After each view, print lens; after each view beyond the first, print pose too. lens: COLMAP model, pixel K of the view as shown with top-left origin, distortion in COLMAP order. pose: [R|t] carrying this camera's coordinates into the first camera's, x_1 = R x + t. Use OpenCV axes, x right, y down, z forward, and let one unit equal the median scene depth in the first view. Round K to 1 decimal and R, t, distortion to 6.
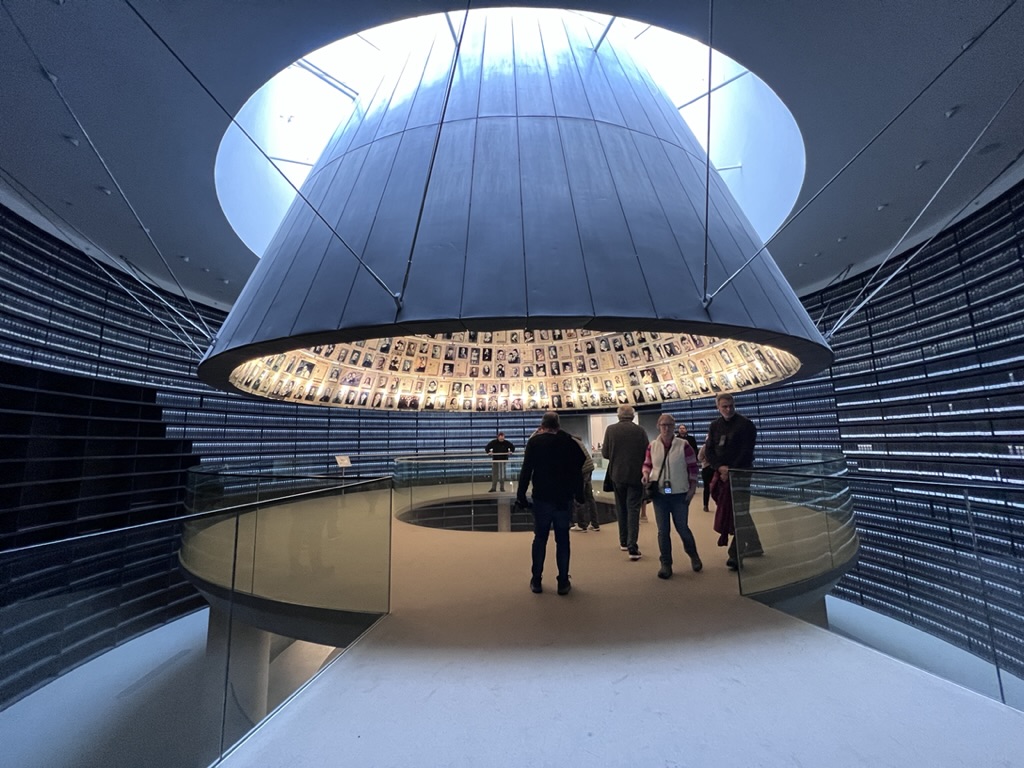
lens RADIAL K [[407.0, 0, 508.7], [0, 407.0, 384.2], [0, 0, 1]] dist [-0.001184, -0.000291]
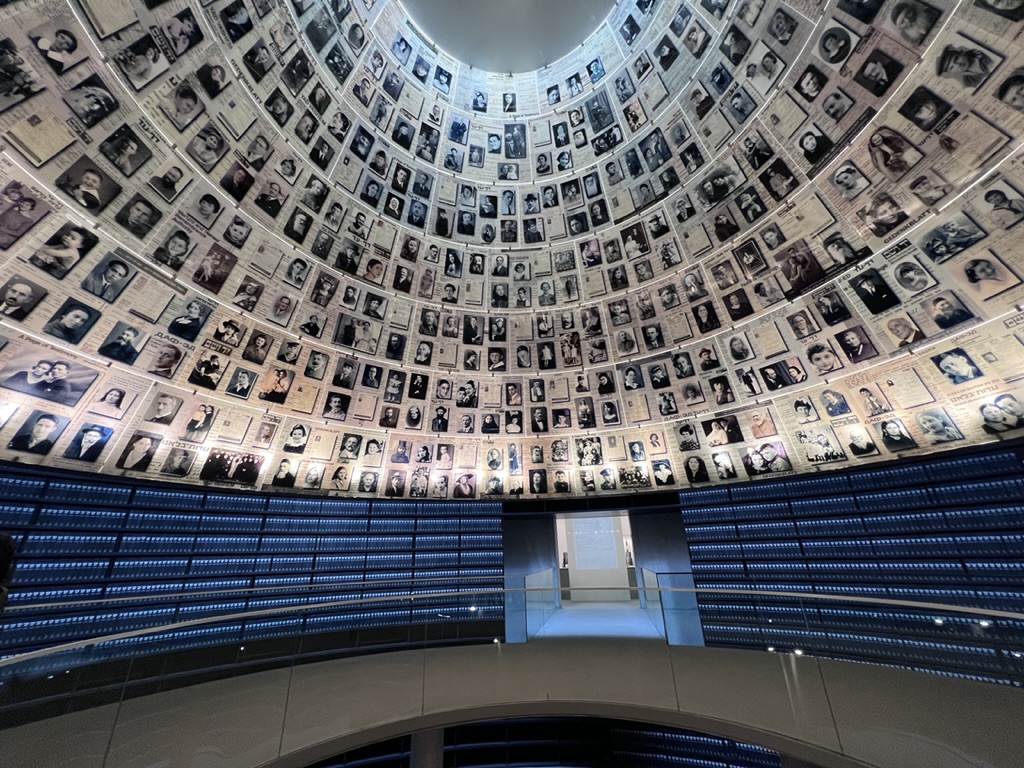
lens RADIAL K [[407.0, 0, 508.7], [0, 407.0, 384.2], [0, 0, 1]] dist [-0.001184, -0.000291]
pose [[0.972085, 0.086418, 0.218136, -0.056205], [-0.027023, 0.964749, -0.261780, 0.064141], [-0.233069, 0.248578, 0.940153, 0.479606]]
